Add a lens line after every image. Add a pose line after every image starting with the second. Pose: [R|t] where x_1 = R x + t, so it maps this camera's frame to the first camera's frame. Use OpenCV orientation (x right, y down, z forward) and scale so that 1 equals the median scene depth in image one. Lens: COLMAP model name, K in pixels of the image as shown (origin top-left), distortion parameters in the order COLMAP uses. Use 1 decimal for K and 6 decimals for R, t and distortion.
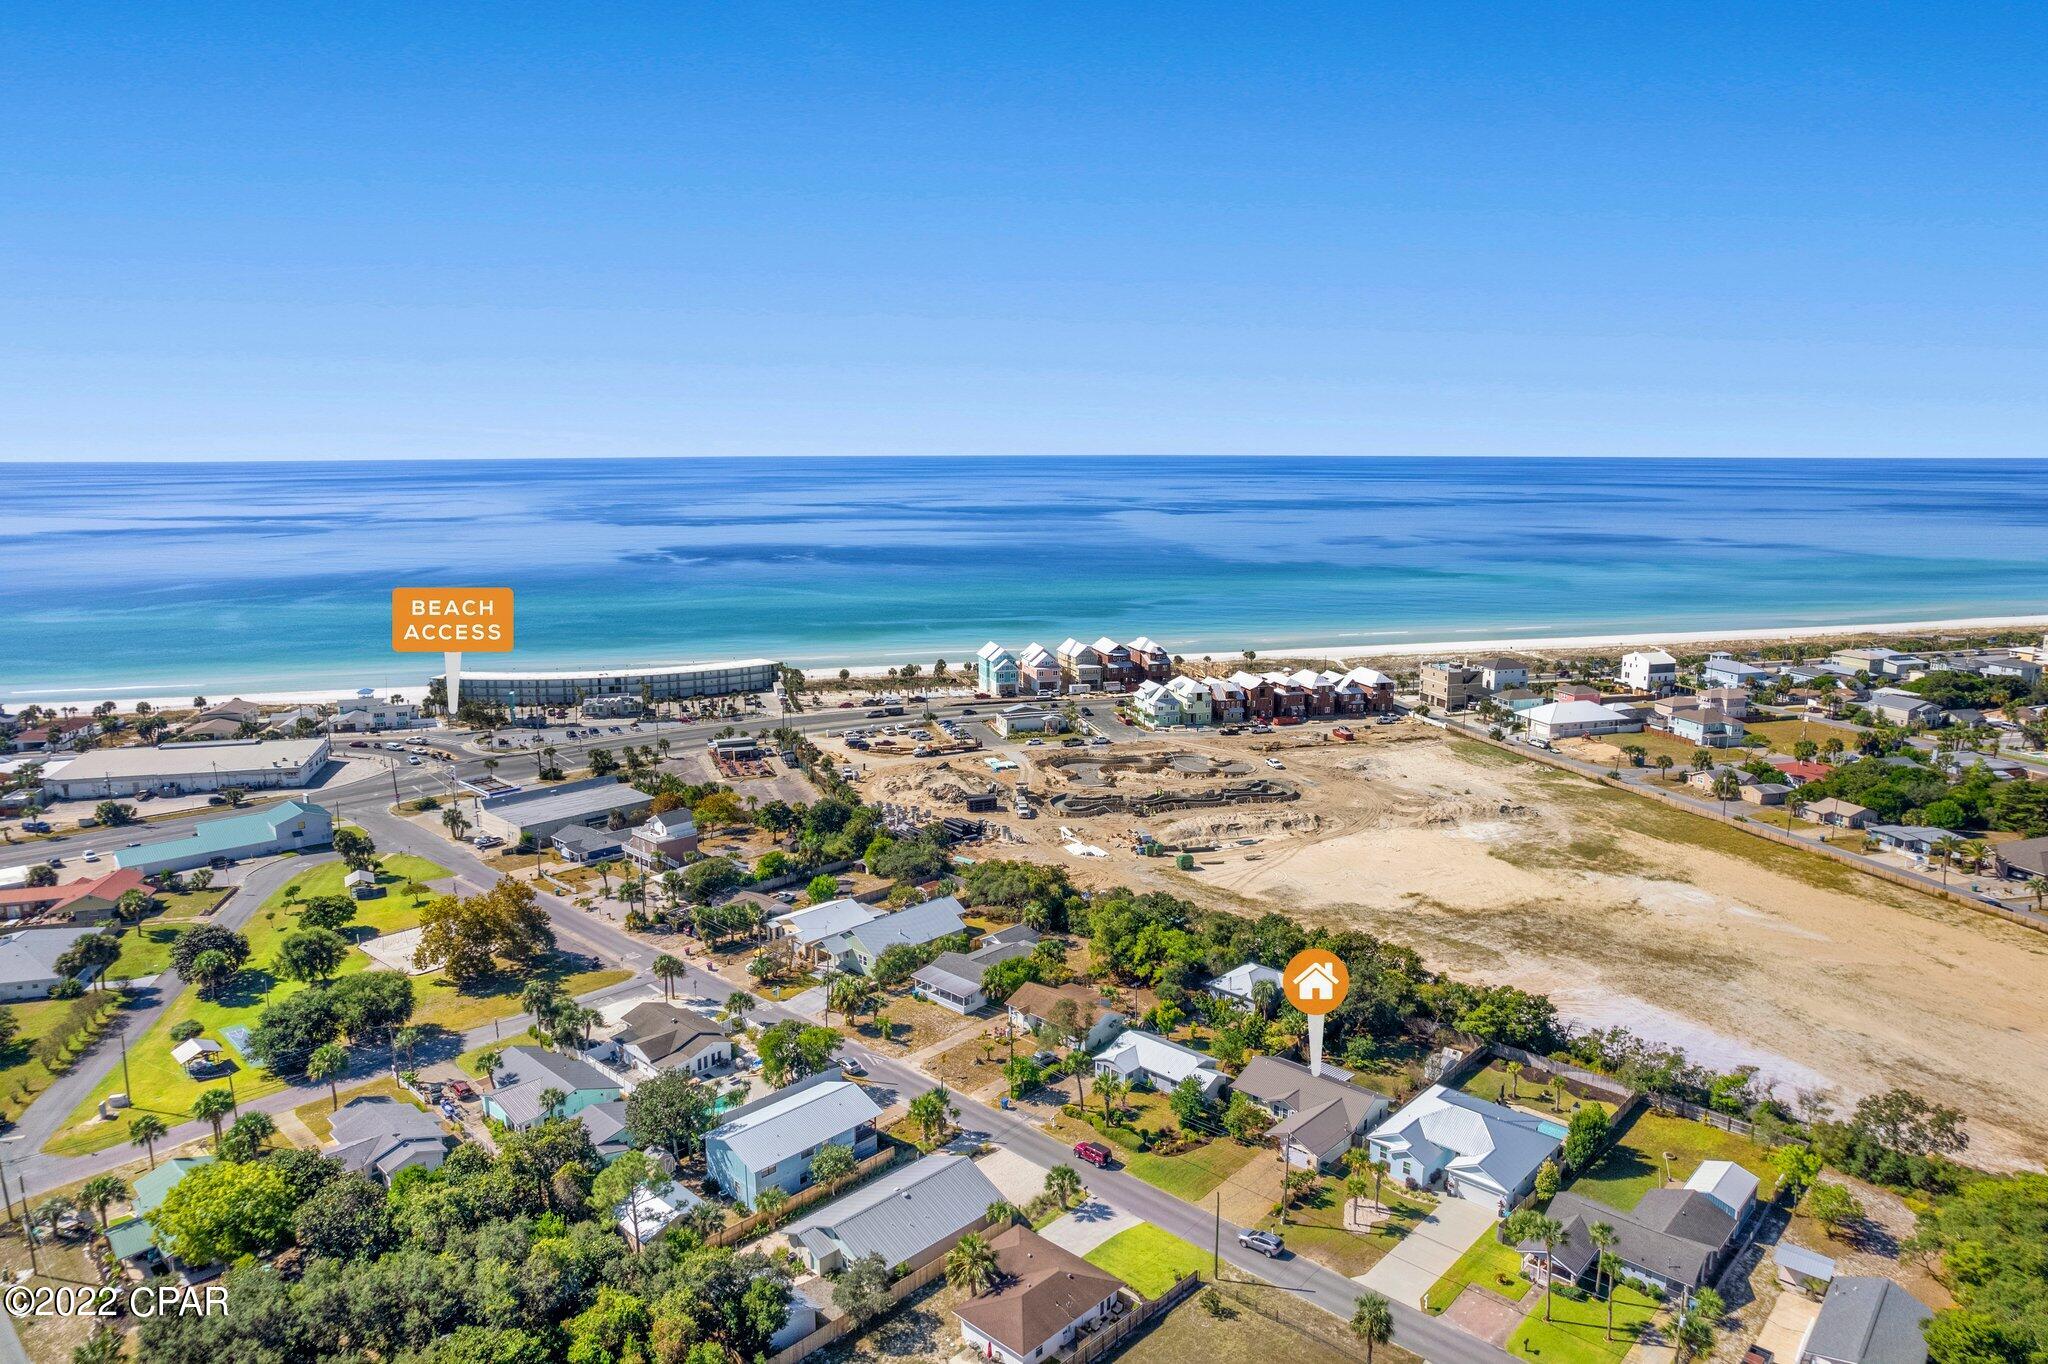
lens RADIAL K [[1290.8, 0, 1033.3], [0, 1290.8, 683.7], [0, 0, 1]] dist [-0.083320, 0.070399]
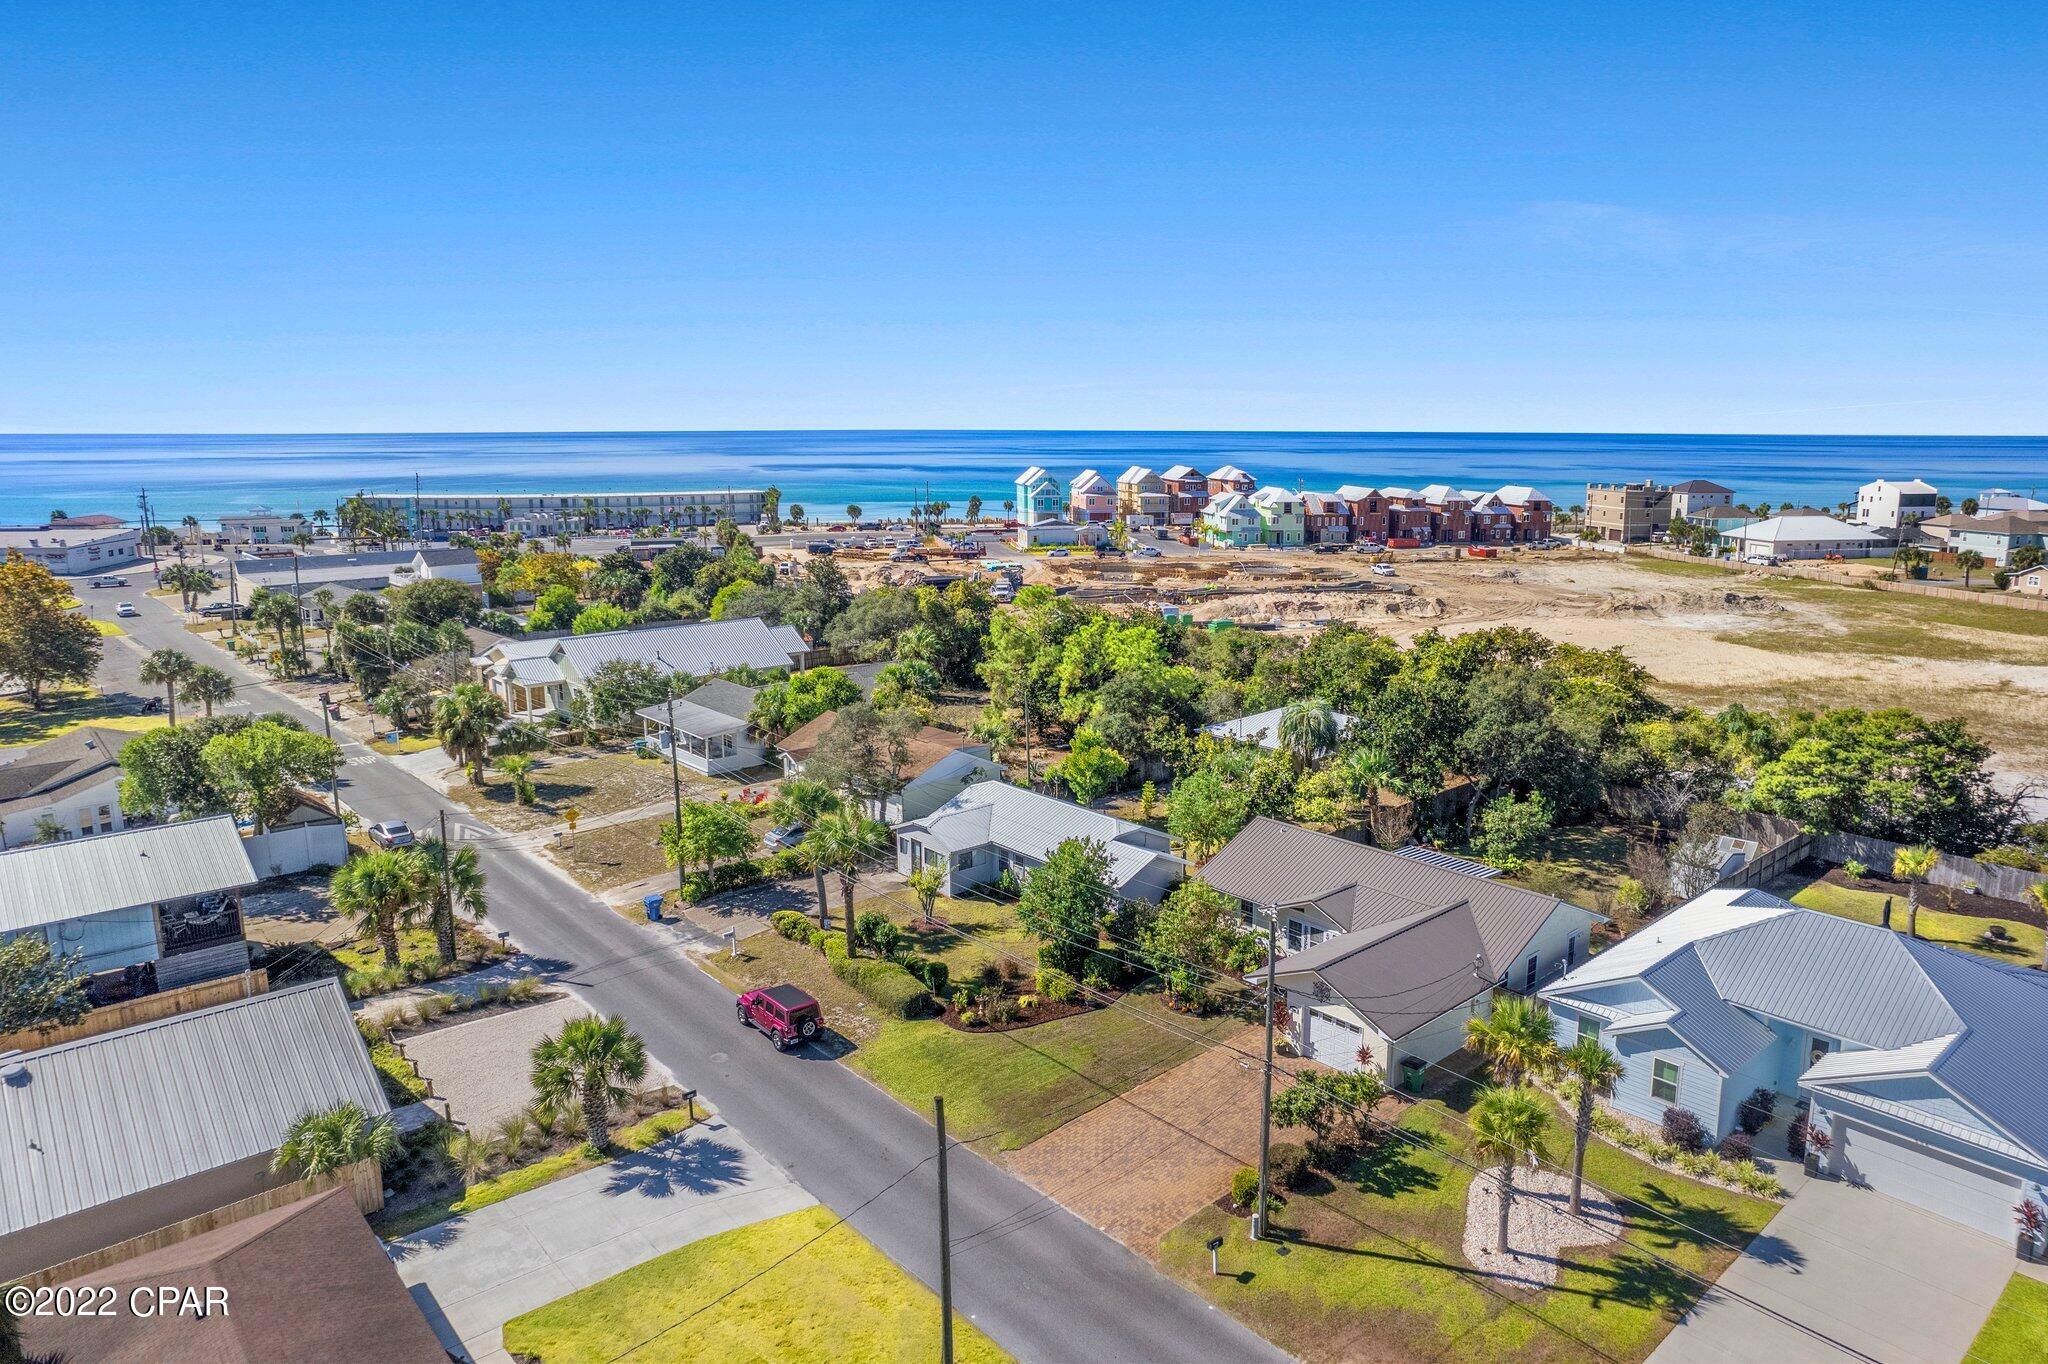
lens RADIAL K [[1297.9, 0, 1070.5], [0, 1297.9, 645.3], [0, 0, 1]] dist [-0.082040, 0.075287]
pose [[0.997120, 0.016078, -0.074116, 0.135974], [-0.016986, 0.999788, -0.011638, 0.228305], [0.073913, 0.012864, 0.997182, 0.548135]]
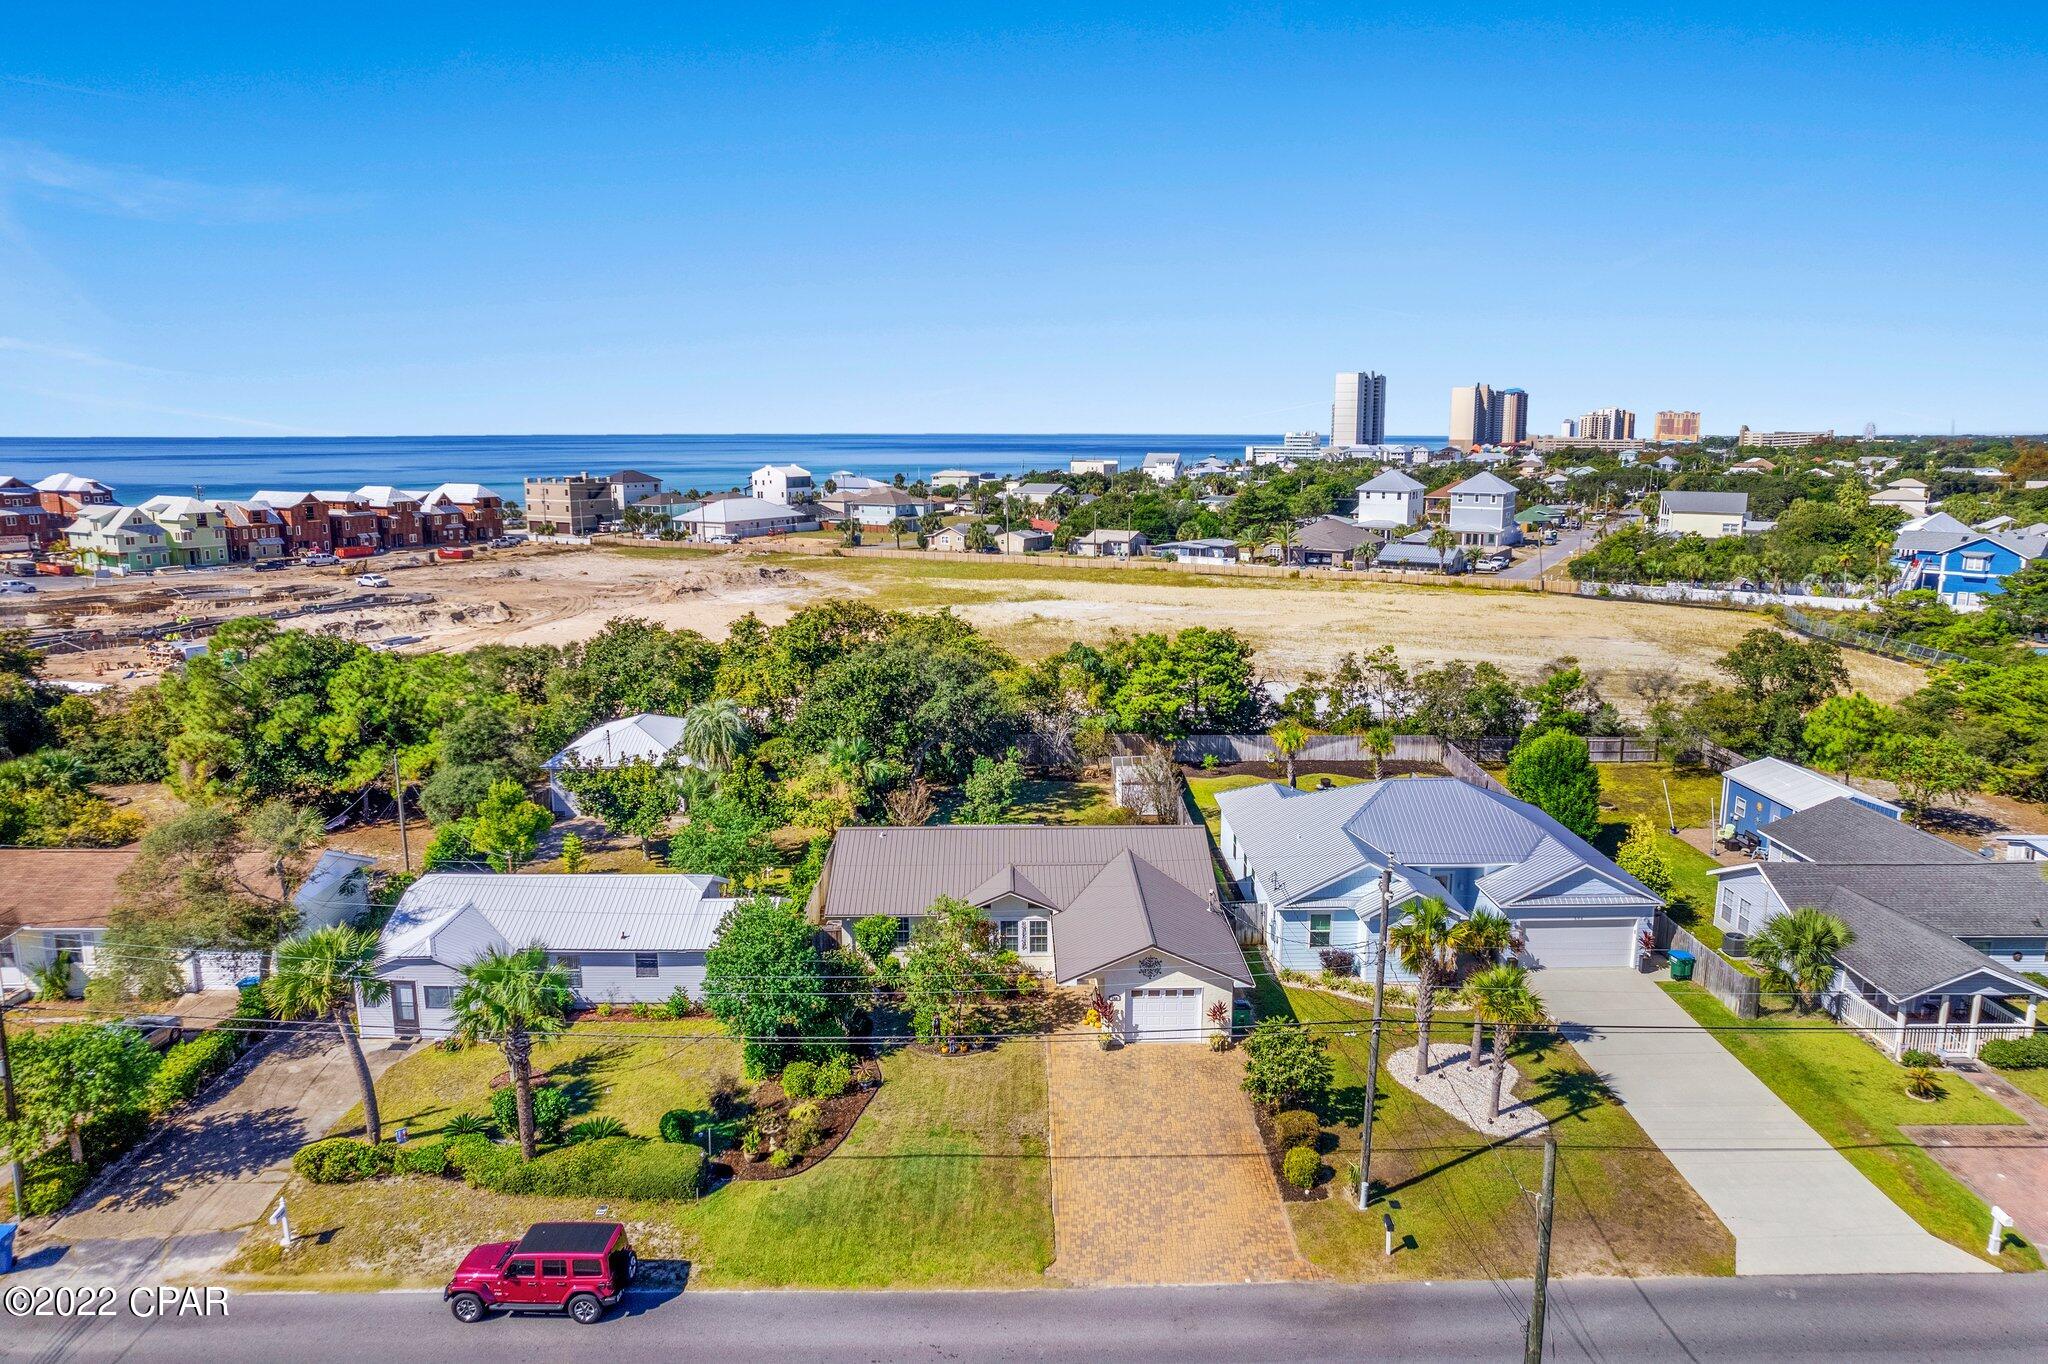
lens RADIAL K [[1290.8, 0, 1033.3], [0, 1290.8, 683.7], [0, 0, 1]] dist [-0.083320, 0.070399]
pose [[0.712616, -0.131785, 0.689065, -0.030581], [0.121632, 0.990532, 0.063652, 0.221316], [-0.690930, 0.038453, 0.721899, 0.662324]]
